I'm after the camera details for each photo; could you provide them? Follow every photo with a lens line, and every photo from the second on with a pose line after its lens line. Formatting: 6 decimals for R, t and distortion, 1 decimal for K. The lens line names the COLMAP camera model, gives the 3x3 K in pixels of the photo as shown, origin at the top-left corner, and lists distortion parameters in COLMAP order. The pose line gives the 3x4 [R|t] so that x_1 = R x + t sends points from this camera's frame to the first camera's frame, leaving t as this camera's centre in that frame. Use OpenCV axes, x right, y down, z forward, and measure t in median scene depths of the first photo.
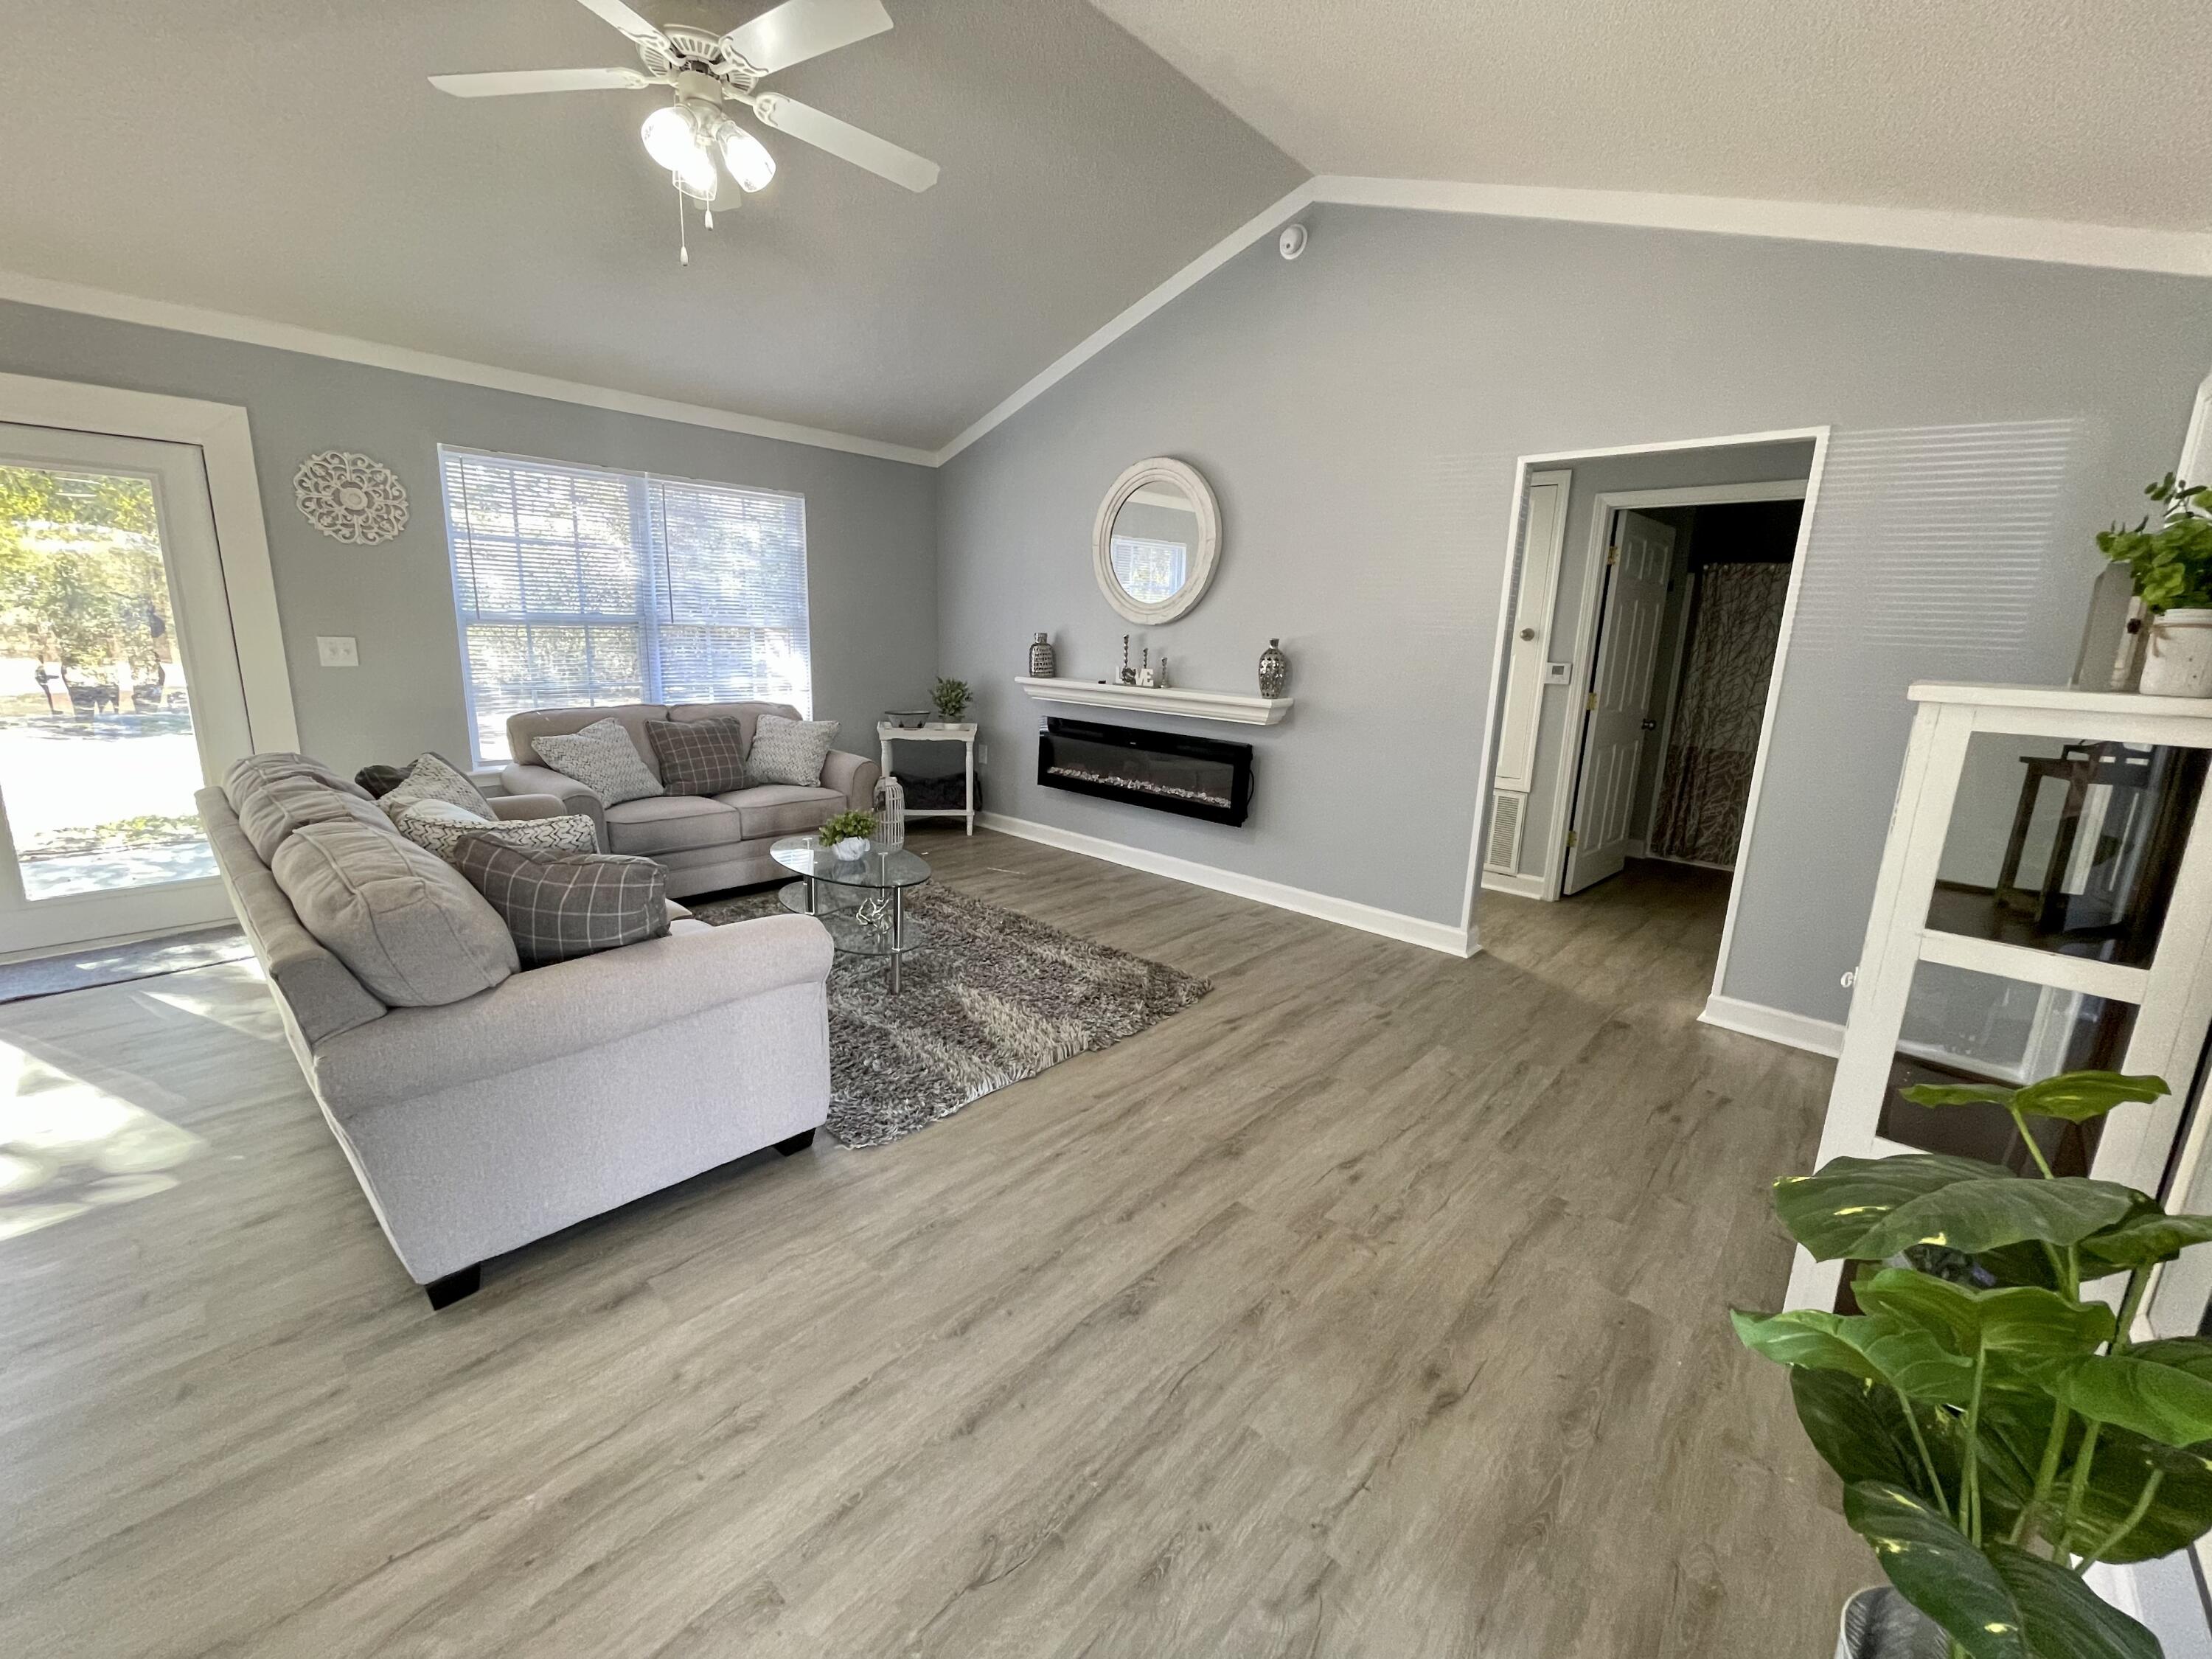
lens RADIAL K [[890.8, 0, 1102.7], [0, 890.8, 815.5], [0, 0, 1]] dist [-0.001650, 0.000256]
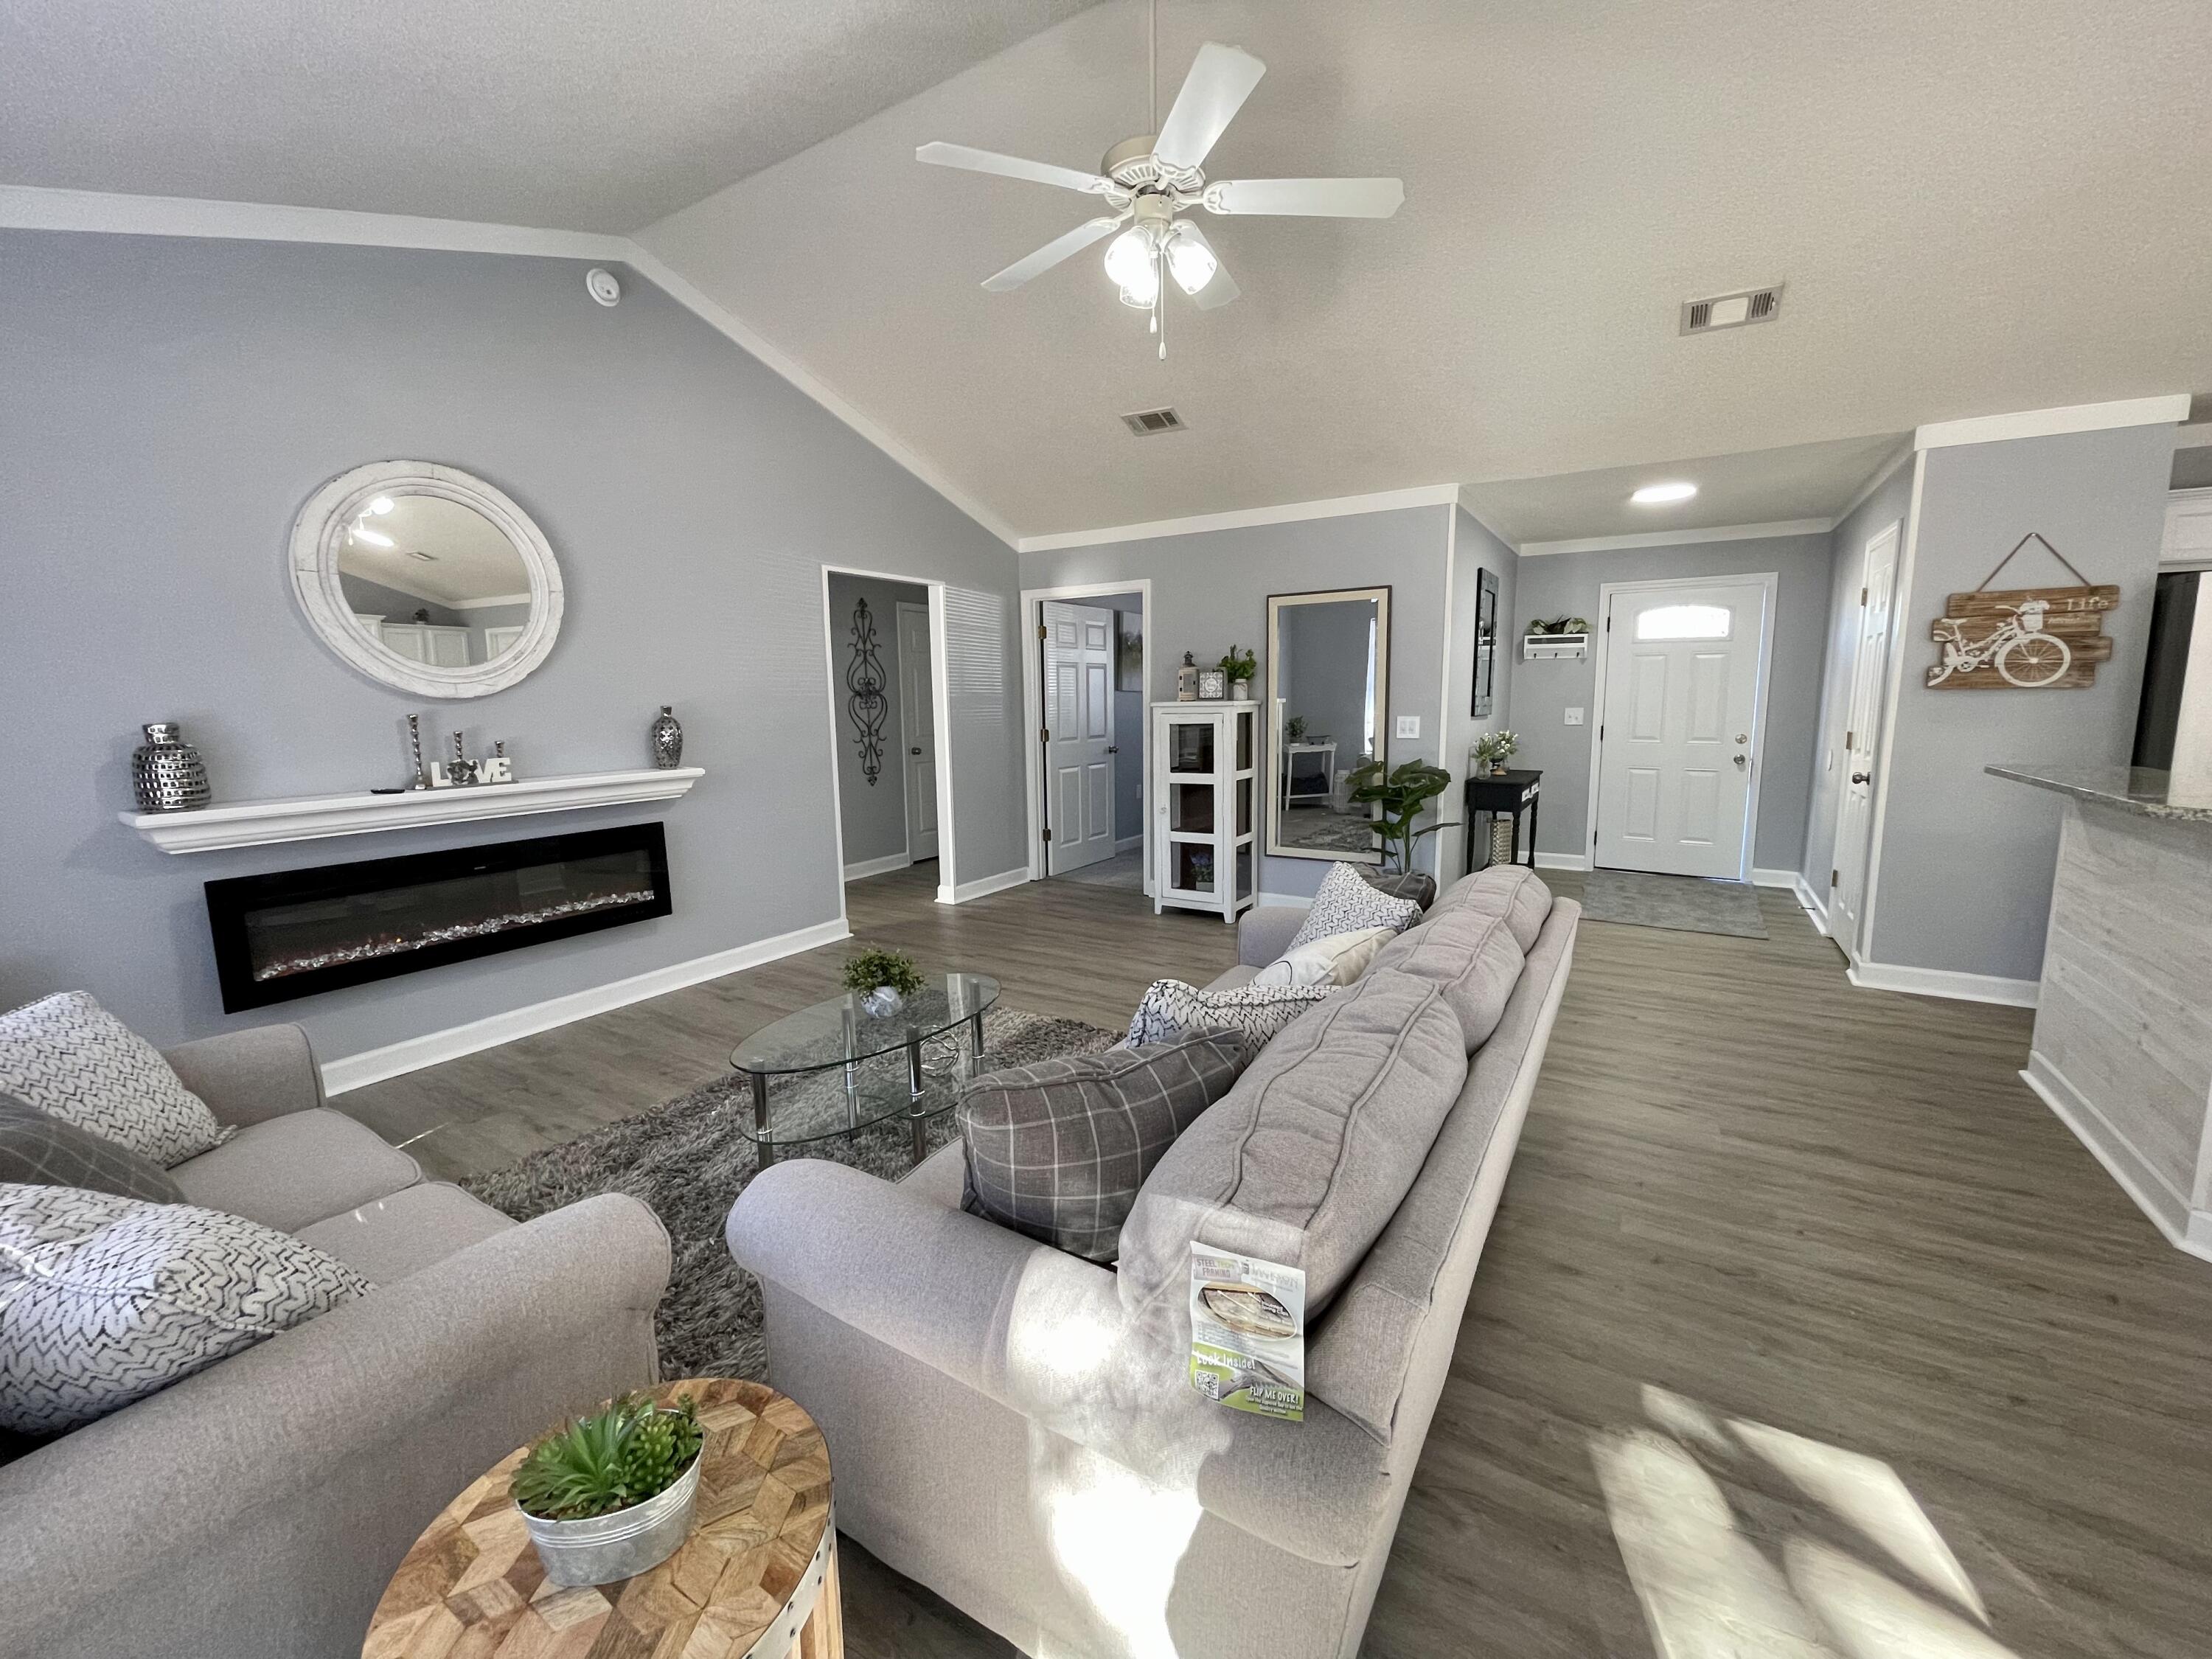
lens RADIAL K [[890.8, 0, 1100.3], [0, 890.8, 814.8], [0, 0, 1]] dist [-0.001650, 0.000256]
pose [[-0.183796, -0.164613, 0.969083, -0.828494], [0.210848, 0.956328, 0.202436, -0.183660], [-0.960084, 0.241536, -0.141060, 0.723429]]
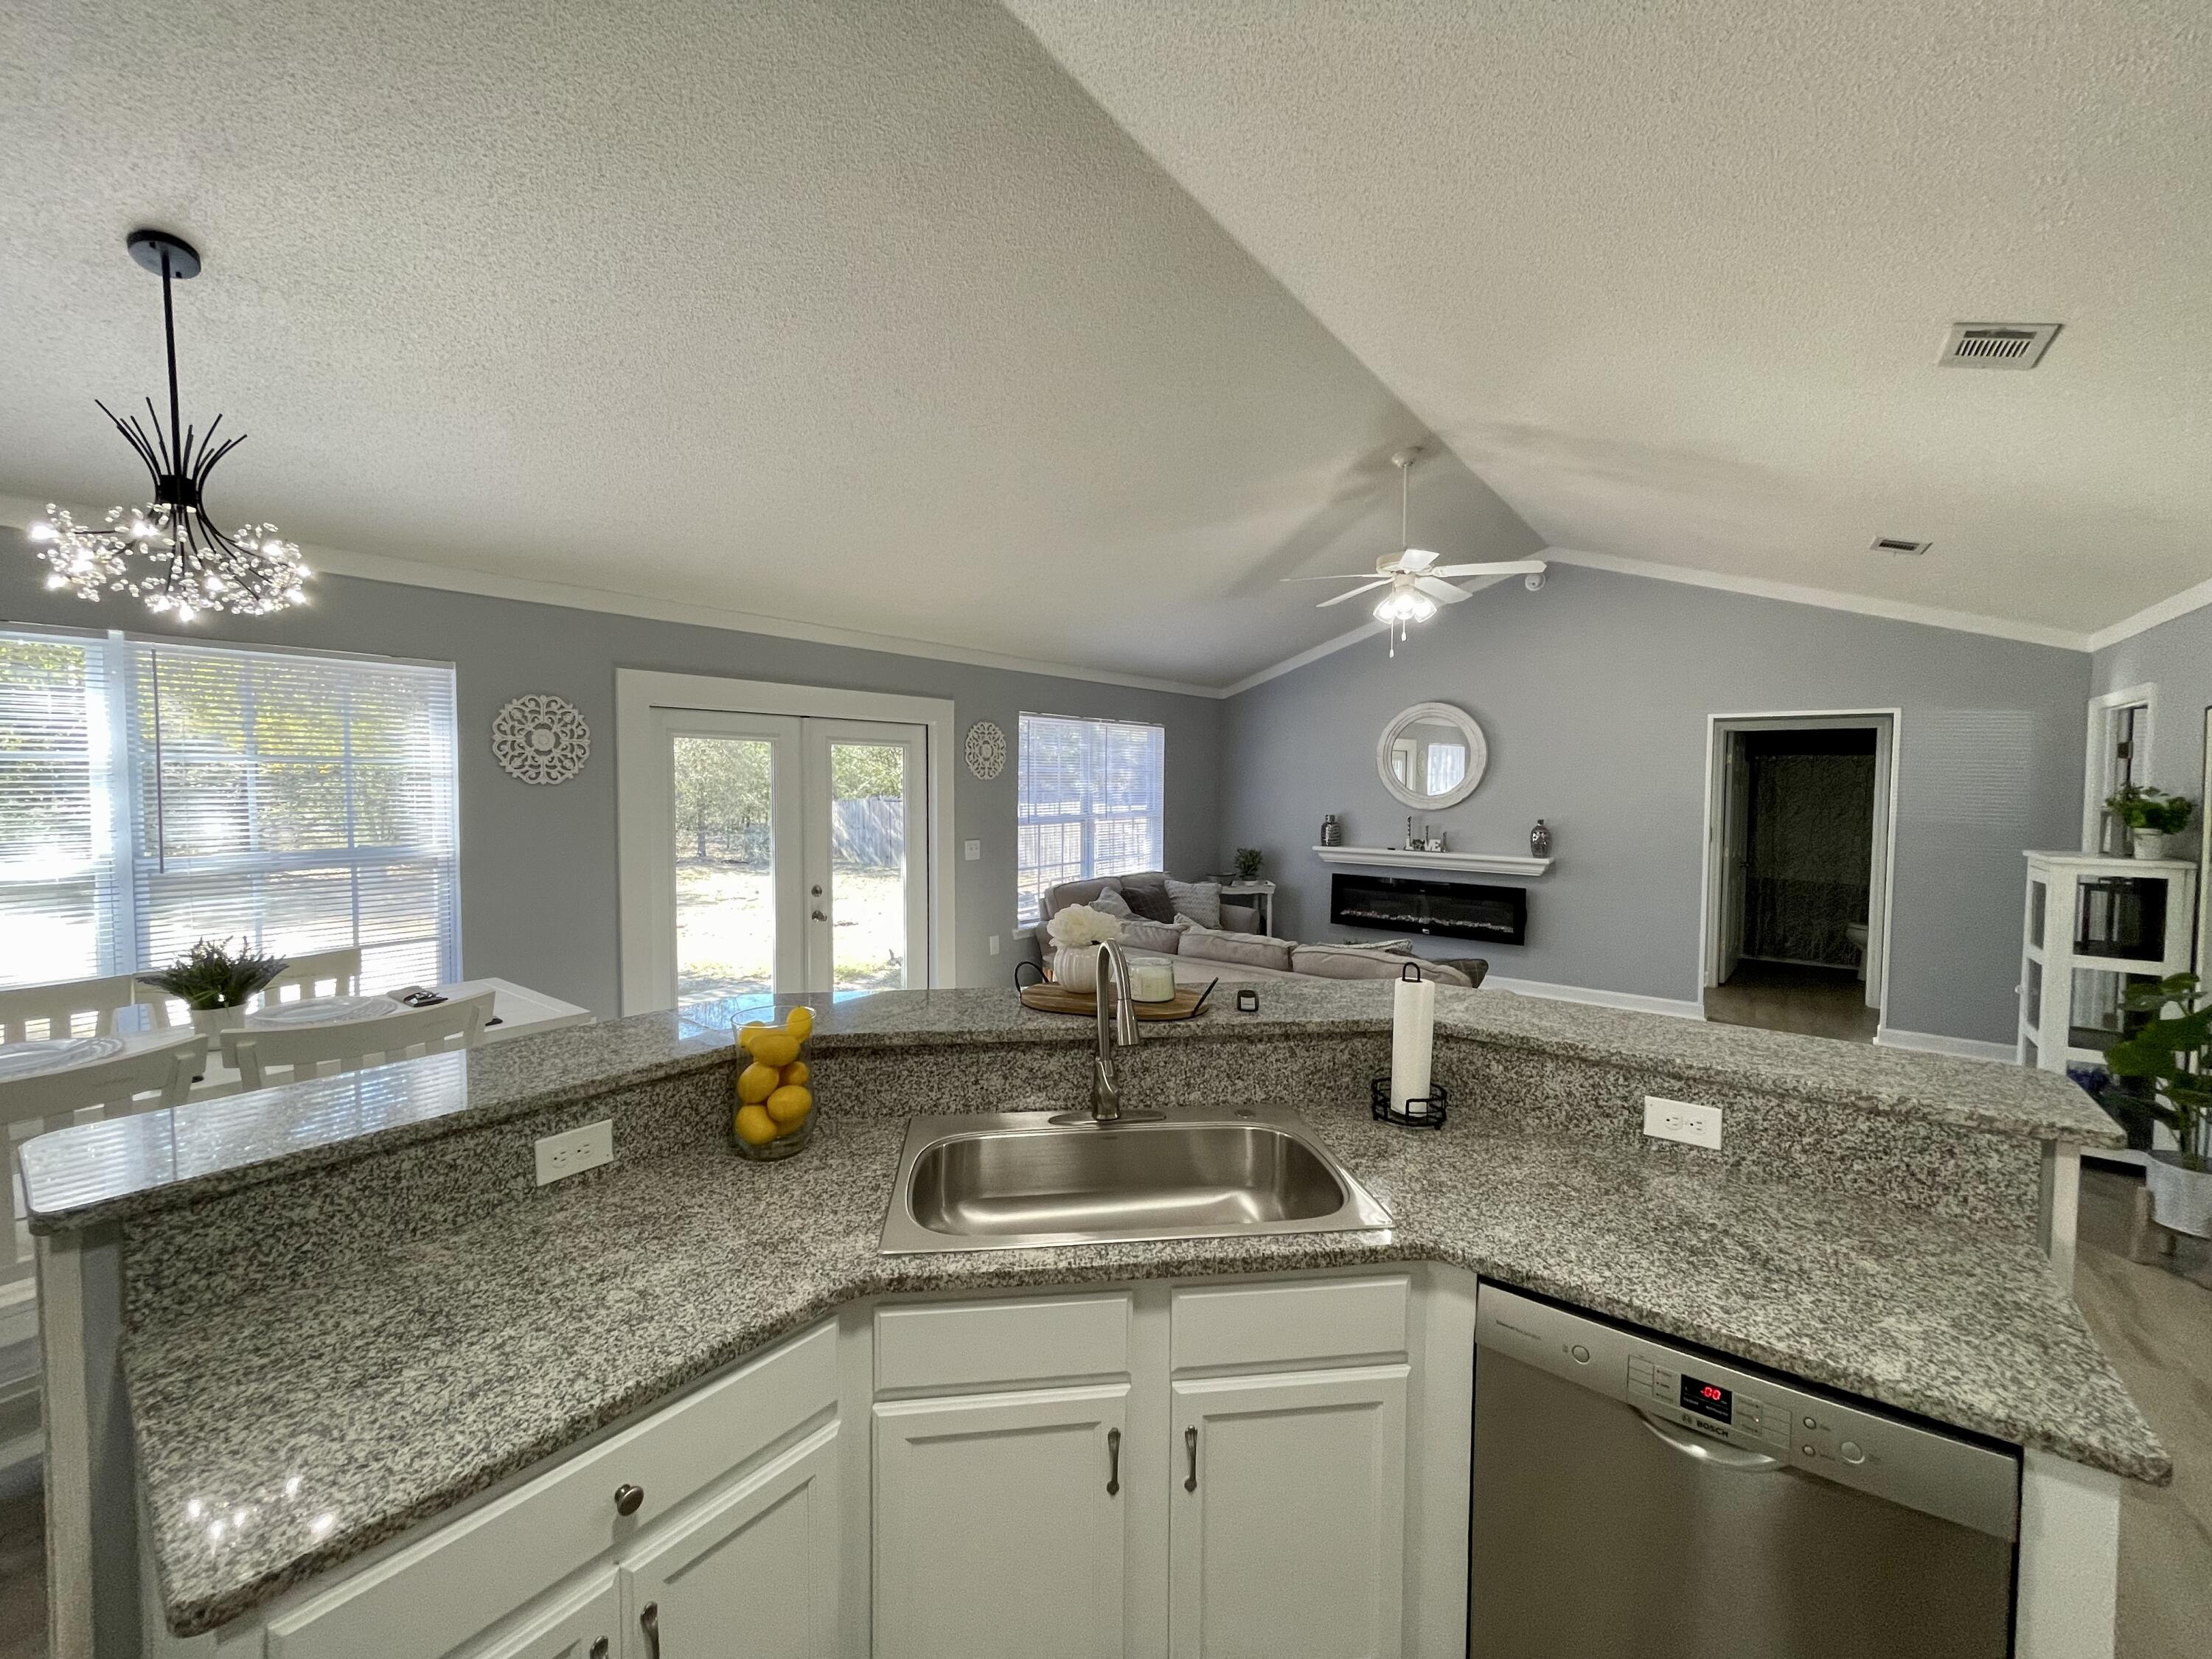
lens RADIAL K [[890.8, 0, 1102.0], [0, 890.8, 821.1], [0, 0, 1]] dist [-0.001650, 0.000256]
pose [[0.995628, -0.031260, 0.088026, -0.697196], [0.044646, 0.986989, -0.154467, 0.007848], [-0.082052, 0.157722, 0.984069, -0.448860]]
